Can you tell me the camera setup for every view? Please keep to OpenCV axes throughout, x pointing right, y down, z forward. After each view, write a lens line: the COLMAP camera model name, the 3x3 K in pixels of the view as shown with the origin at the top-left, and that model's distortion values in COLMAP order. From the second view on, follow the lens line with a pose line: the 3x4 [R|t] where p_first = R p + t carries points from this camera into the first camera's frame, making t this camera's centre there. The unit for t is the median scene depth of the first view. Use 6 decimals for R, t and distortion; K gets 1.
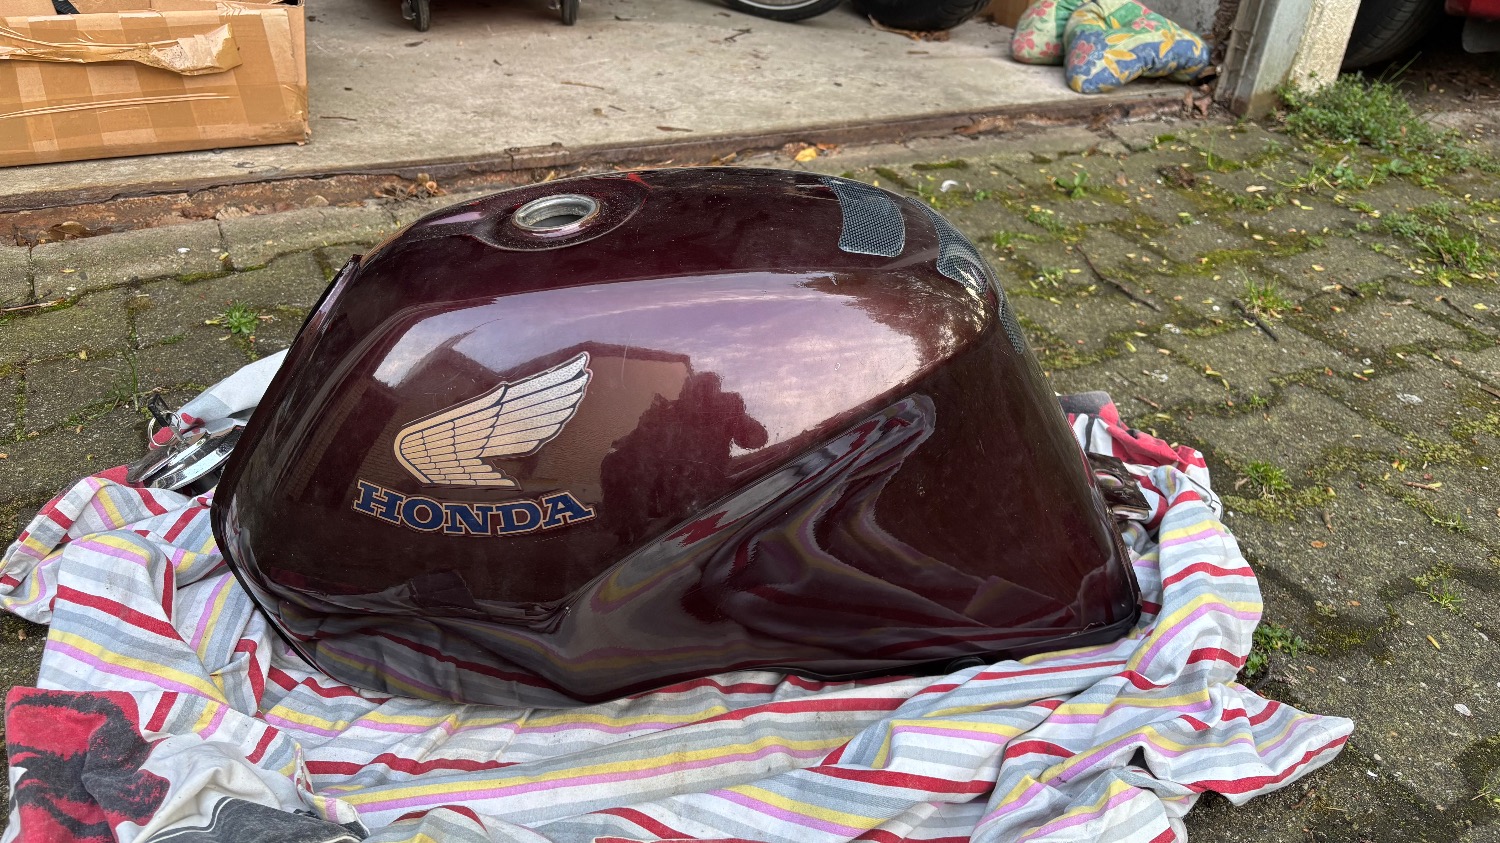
lens RADIAL K [[1187.2, 0, 750.0], [0, 1187.2, 421.5], [0, 0, 1]] dist [0.010623, -0.015294]
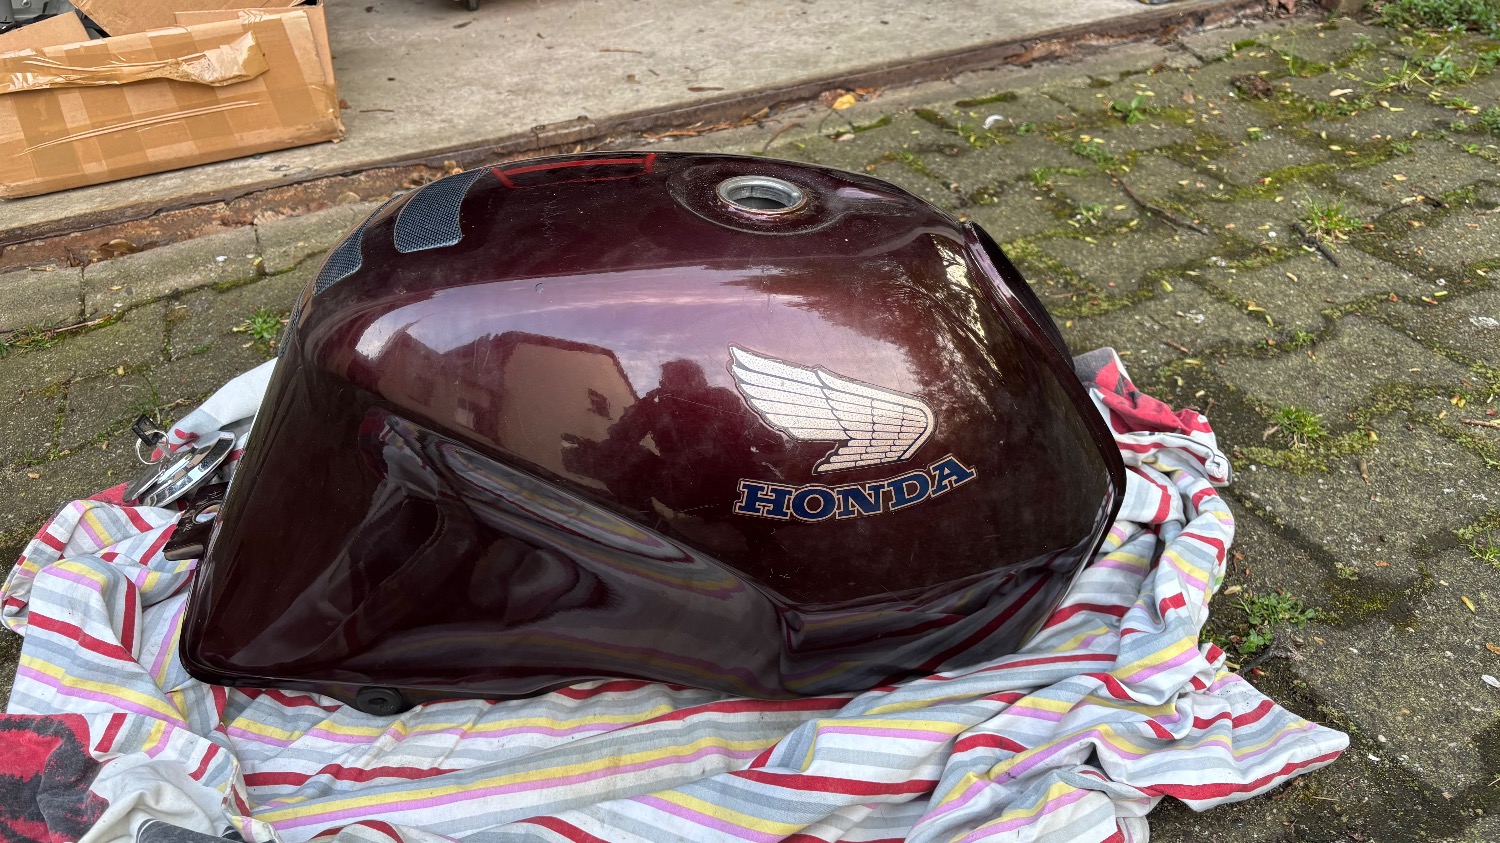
lens RADIAL K [[1187.2, 0, 750.0], [0, 1187.2, 421.5], [0, 0, 1]] dist [0.010623, -0.015294]
pose [[0.989268, -0.058900, -0.133716, 0.111417], [0.065532, 0.996801, 0.045751, -0.020260], [0.130594, -0.054023, 0.989963, 0.028578]]
